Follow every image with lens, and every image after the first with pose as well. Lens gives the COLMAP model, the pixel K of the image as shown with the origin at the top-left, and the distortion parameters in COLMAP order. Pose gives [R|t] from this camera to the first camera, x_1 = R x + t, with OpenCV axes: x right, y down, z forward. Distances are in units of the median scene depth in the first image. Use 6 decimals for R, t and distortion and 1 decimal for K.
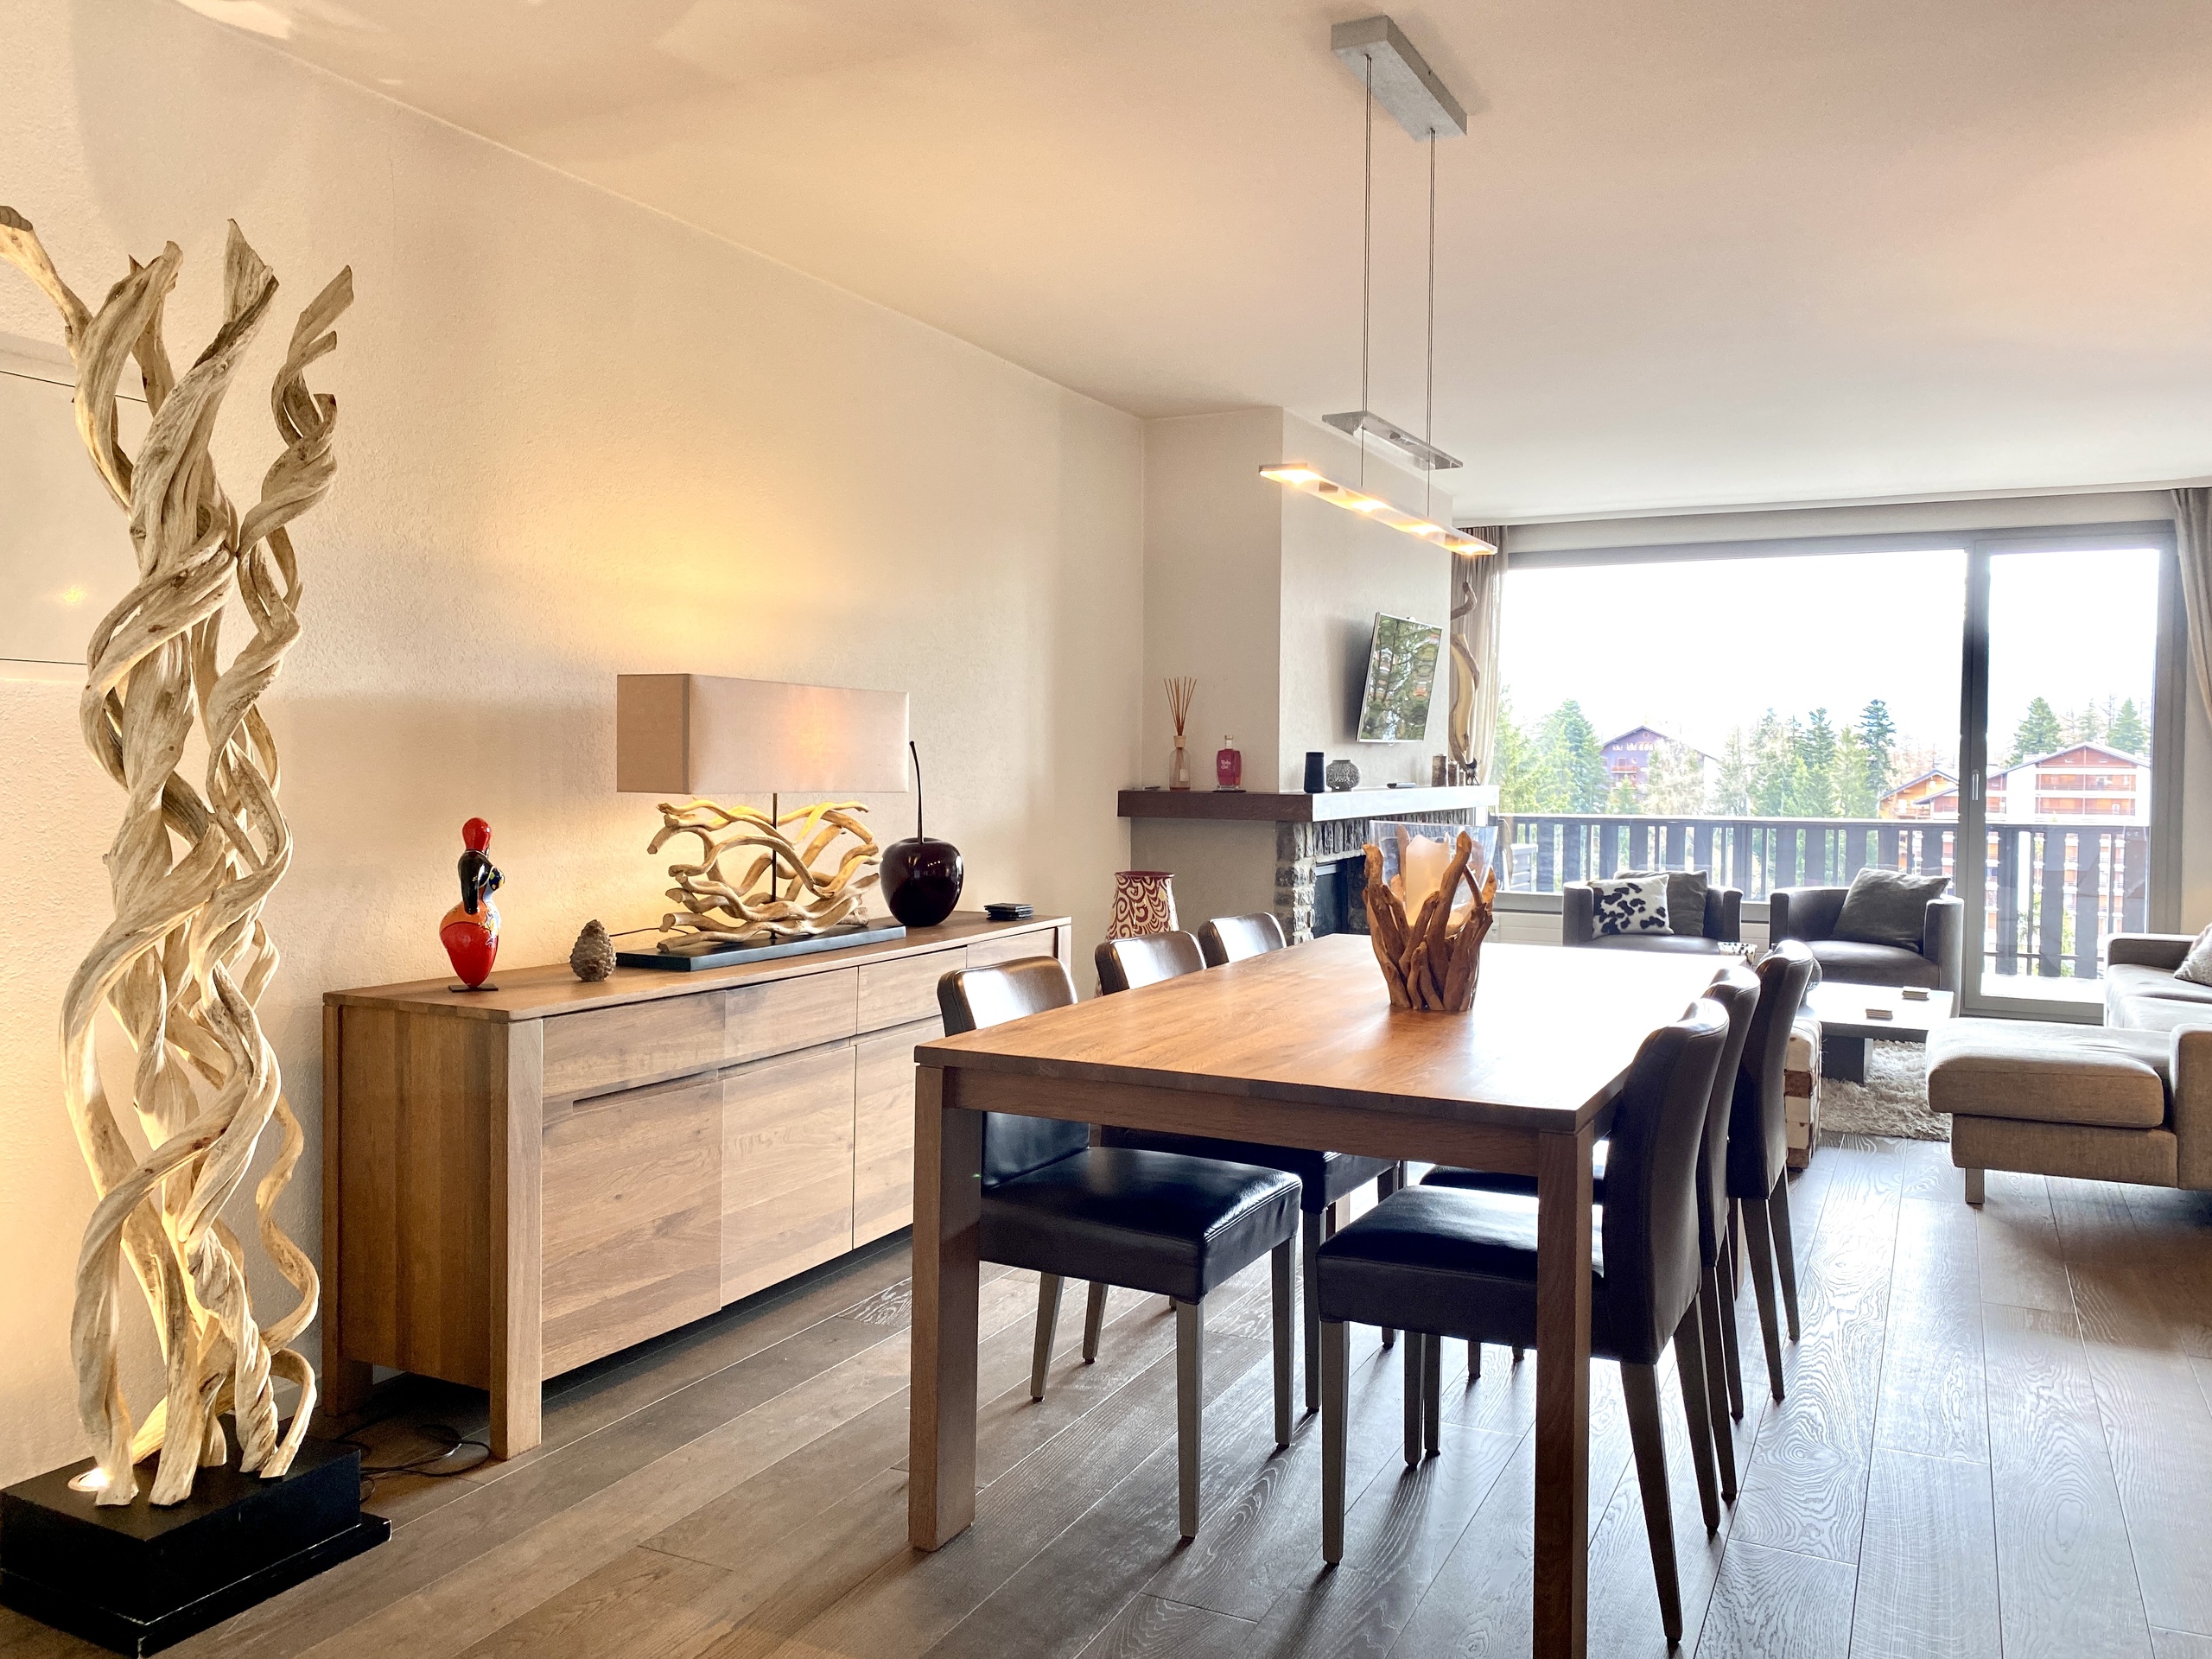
lens RADIAL K [[1667.8, 0, 1187.5], [0, 1667.8, 835.9], [0, 0, 1]] dist [0.024595, -0.030023]
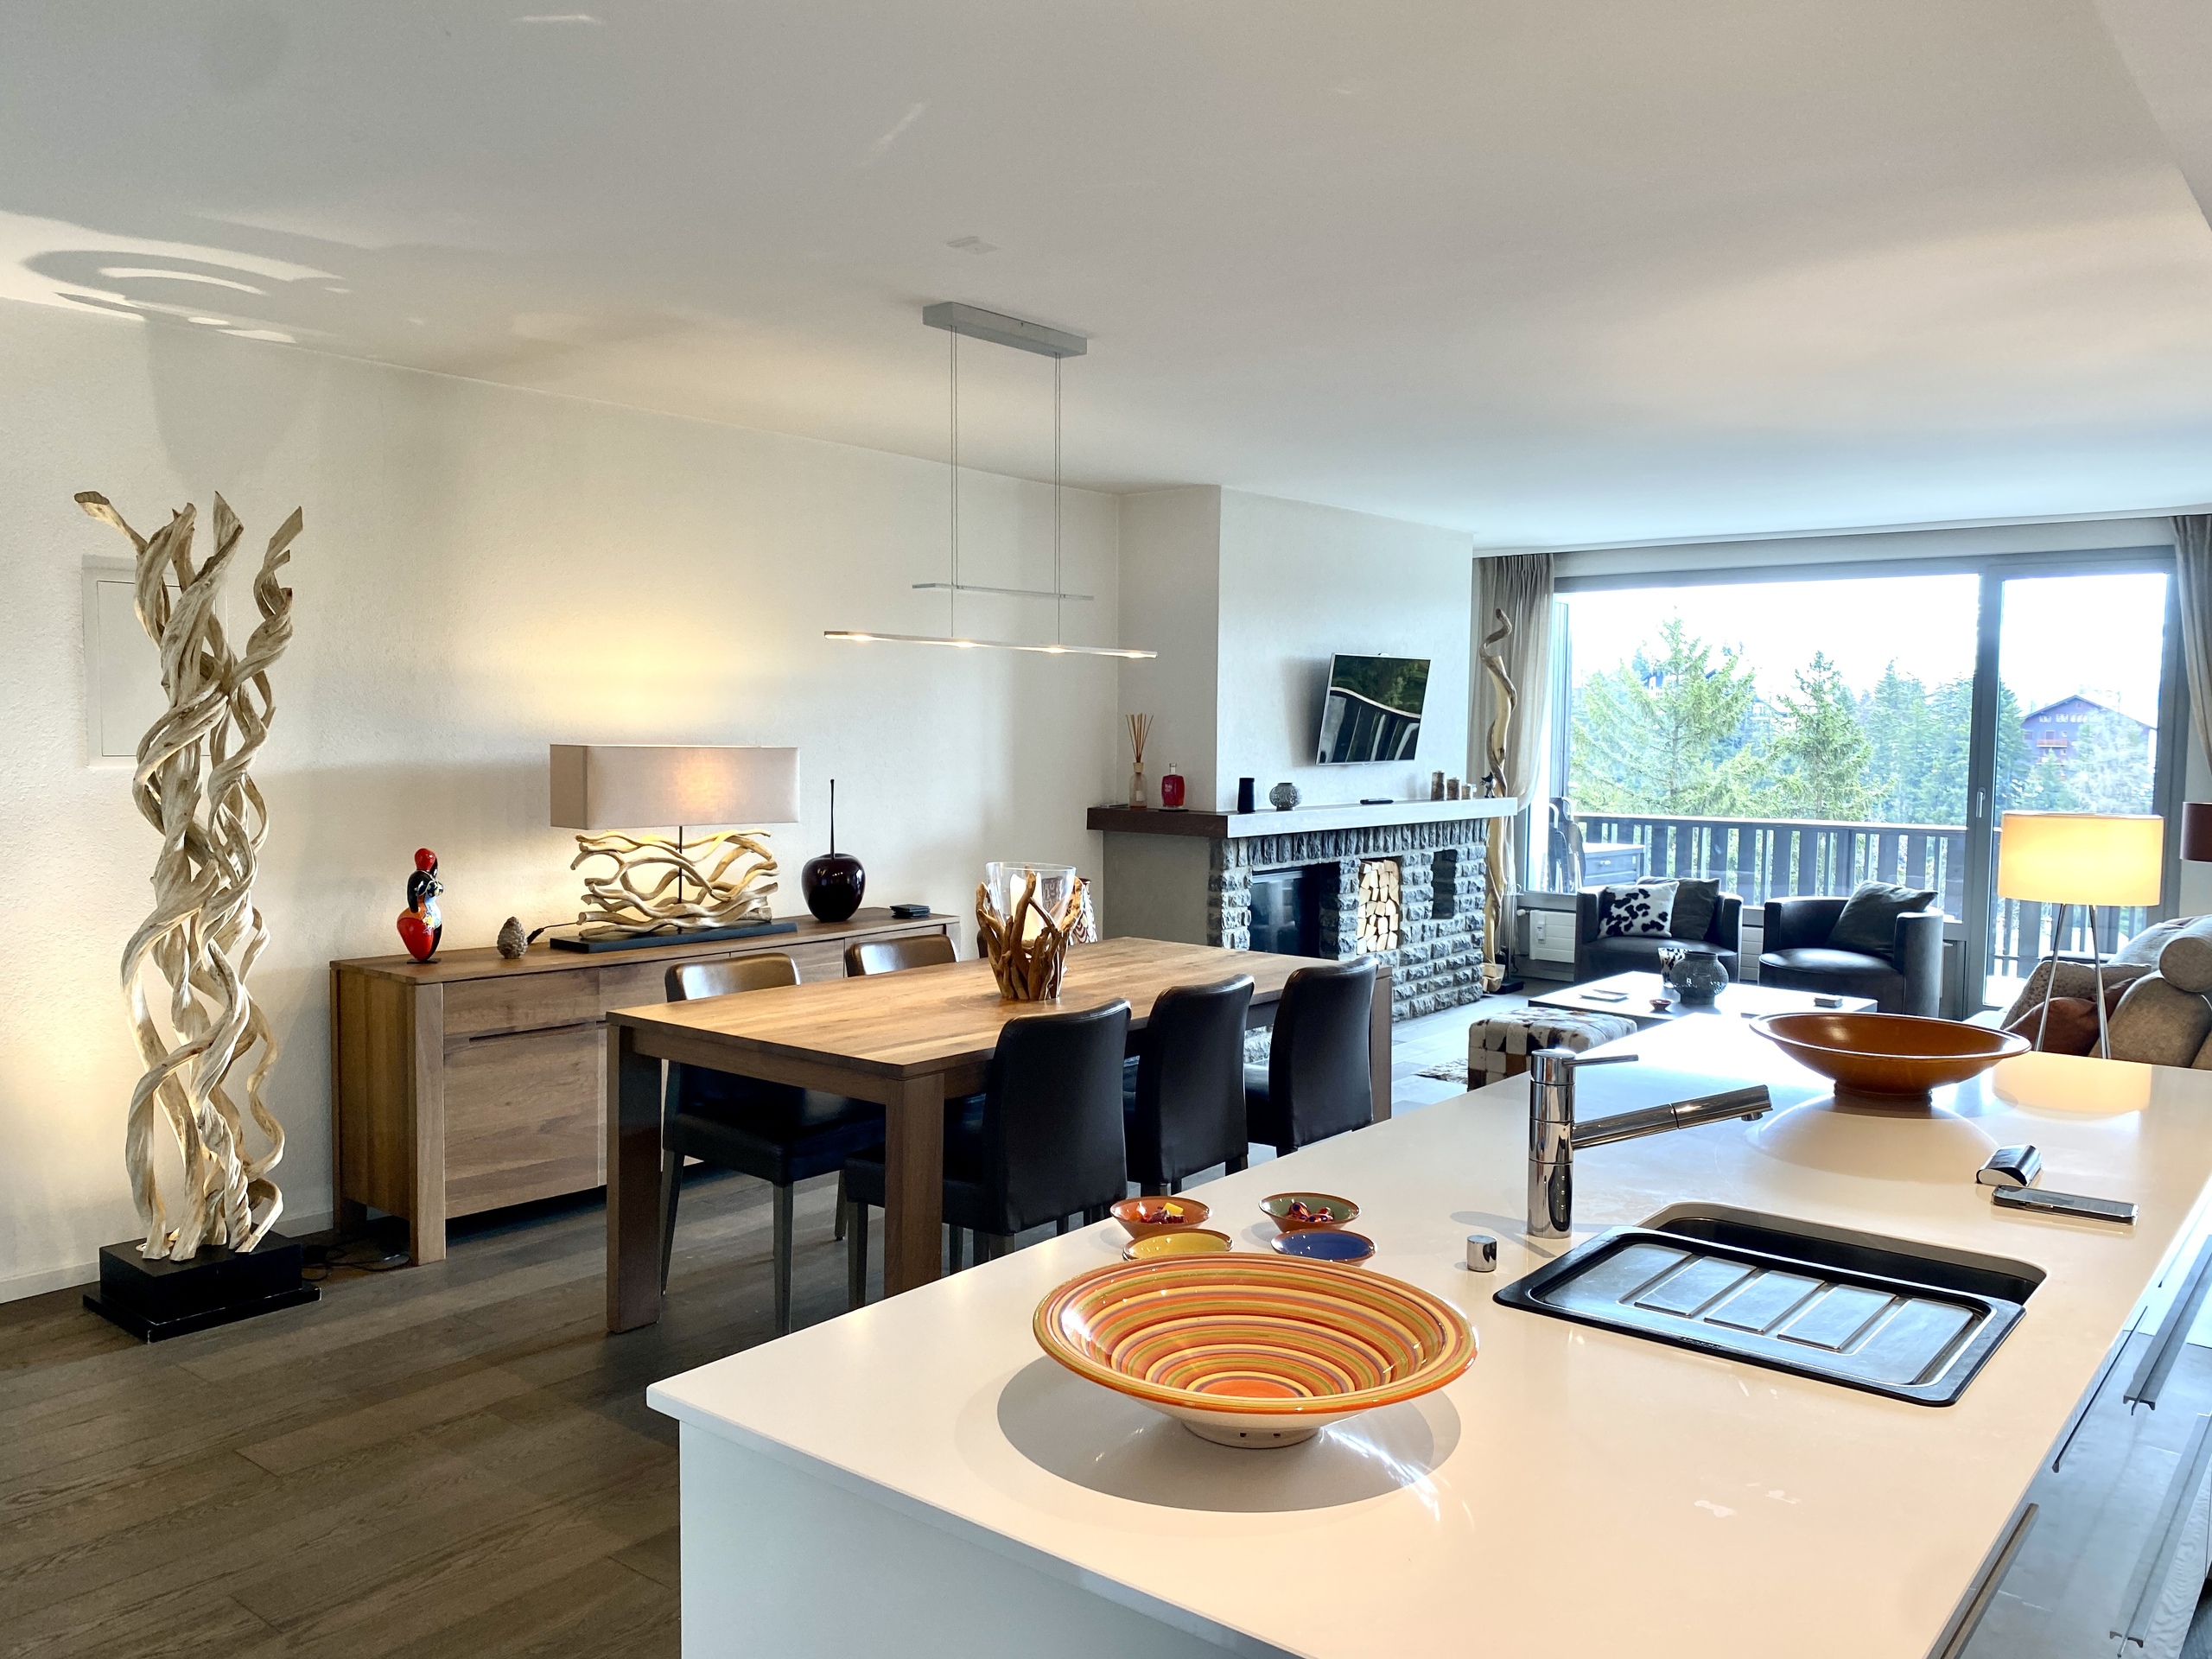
lens RADIAL K [[1667.8, 0, 1179.4], [0, 1667.8, 871.6], [0, 0, 1]] dist [0.024595, -0.030023]
pose [[0.975495, 0.022580, -0.218862, 0.539395], [-0.014114, 0.999093, 0.040171, -0.056747], [0.219570, -0.036097, 0.974929, -0.304349]]
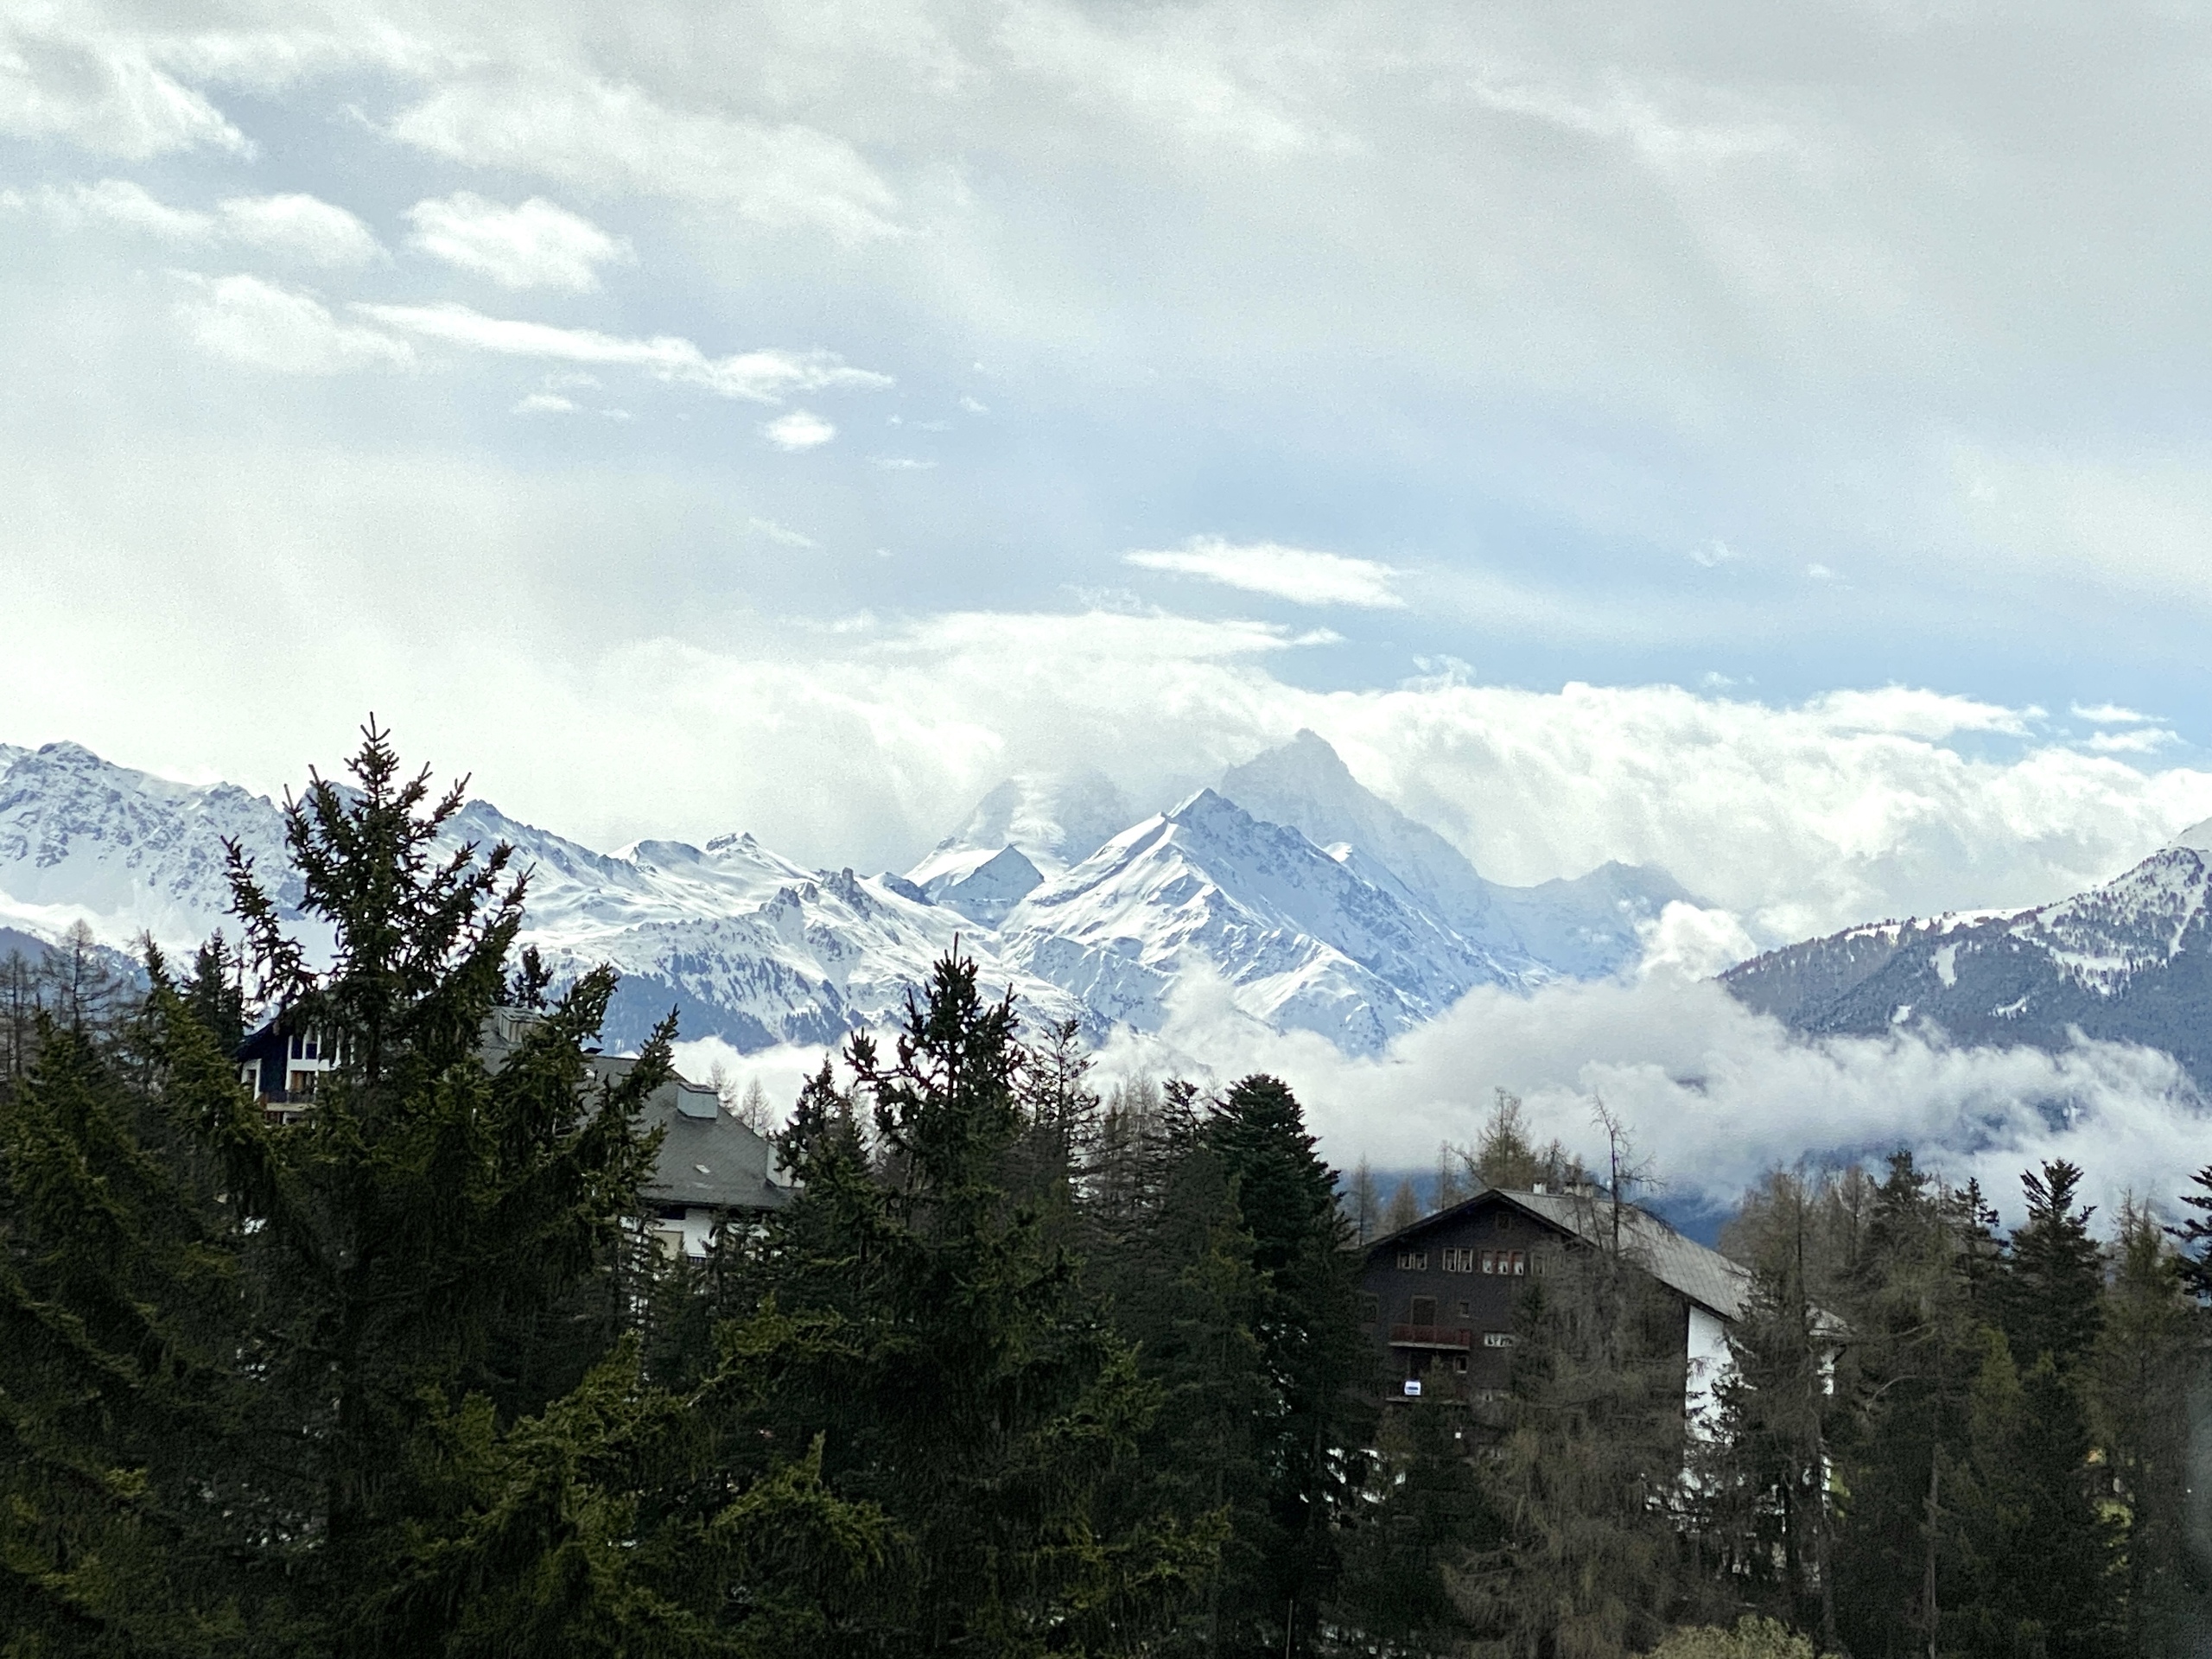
lens RADIAL K [[5827.3, 0, 1103.6], [0, 5827.3, 825.0], [0, 0, 1]] dist [0.016999, 0.000000]
pose [[0.978913, 0.065801, 0.193387, 0.642512], [-0.042189, 0.991413, -0.123777, -0.252685], [-0.199871, 0.113008, 0.973283, 2.725415]]
